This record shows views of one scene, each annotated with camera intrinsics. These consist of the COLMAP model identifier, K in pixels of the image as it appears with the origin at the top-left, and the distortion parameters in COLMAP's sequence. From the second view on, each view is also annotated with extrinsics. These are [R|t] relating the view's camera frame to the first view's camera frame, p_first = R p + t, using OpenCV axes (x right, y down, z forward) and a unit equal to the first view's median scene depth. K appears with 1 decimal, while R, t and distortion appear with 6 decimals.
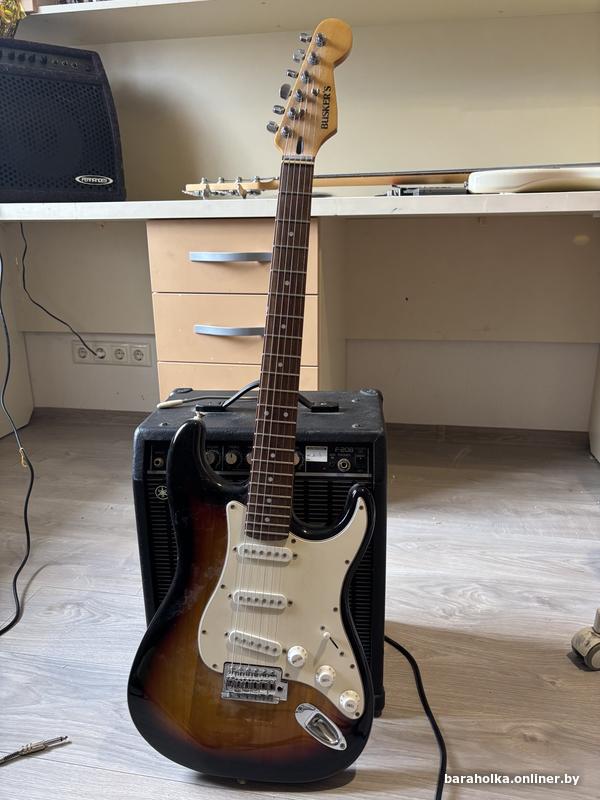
lens RADIAL K [[613.7, 0, 299.9], [0, 613.7, 401.8], [0, 0, 1]] dist [0.029769, -0.048768]
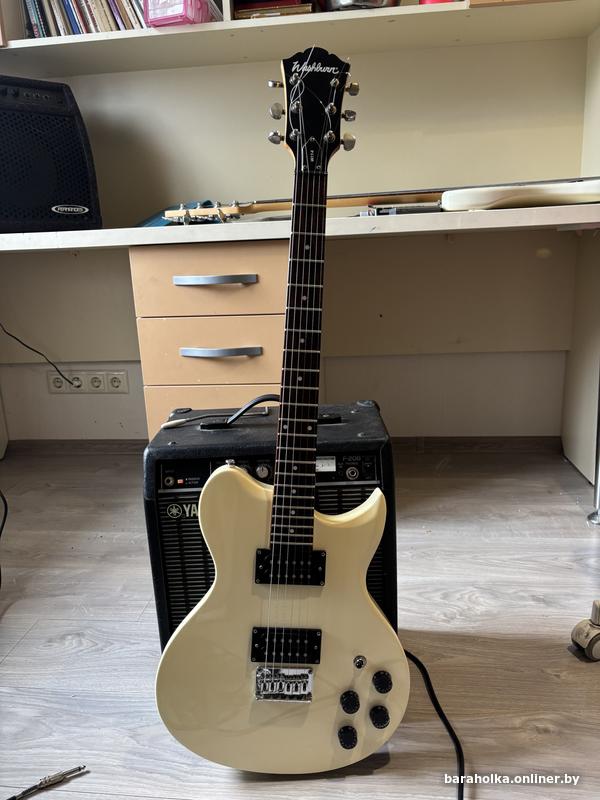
lens RADIAL K [[613.7, 0, 300.2], [0, 613.7, 402.1], [0, 0, 1]] dist [0.029769, -0.048768]
pose [[0.996901, -0.047406, 0.062771, -0.047307], [0.049716, 0.998123, -0.035757, 0.010444], [-0.060959, 0.038767, 0.997387, -0.016274]]
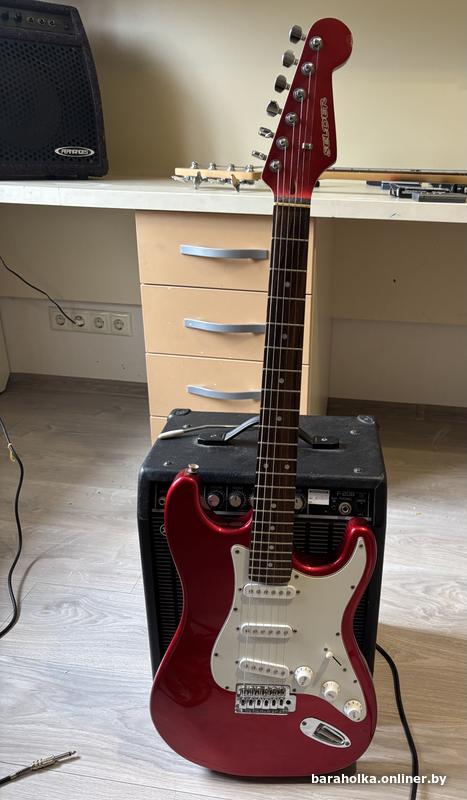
lens RADIAL K [[612.6, 0, 303.0], [0, 612.6, 404.3], [0, 0, 1]] dist [0.027777, -0.050367]
pose [[0.998175, 0.018714, 0.057412, -0.039587], [-0.025562, 0.992328, 0.120966, -0.124485], [-0.054708, -0.122213, 0.990995, 0.000138]]
